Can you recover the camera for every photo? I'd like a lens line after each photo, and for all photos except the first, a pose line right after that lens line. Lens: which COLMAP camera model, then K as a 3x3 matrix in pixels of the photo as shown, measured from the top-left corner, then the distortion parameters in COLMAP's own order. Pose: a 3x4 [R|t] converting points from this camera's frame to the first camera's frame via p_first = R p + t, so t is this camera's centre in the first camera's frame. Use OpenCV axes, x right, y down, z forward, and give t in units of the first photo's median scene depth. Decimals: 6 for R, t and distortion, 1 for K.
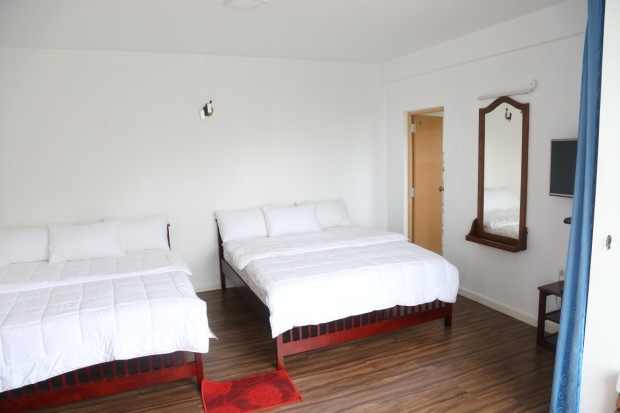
lens RADIAL K [[418.3, 0, 309.8], [0, 418.3, 192.1], [0, 0, 1]] dist [-0.116429, 0.045990]
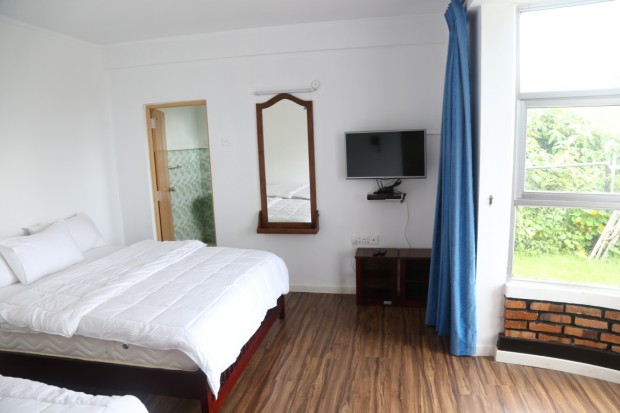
lens RADIAL K [[418.3, 0, 309.8], [0, 418.3, 192.1], [0, 0, 1]] dist [-0.116429, 0.045990]
pose [[0.570789, -0.098996, 0.815107, -0.424984], [0.106077, 0.993277, 0.046353, -0.020031], [-0.814216, 0.060006, 0.577453, 0.339207]]
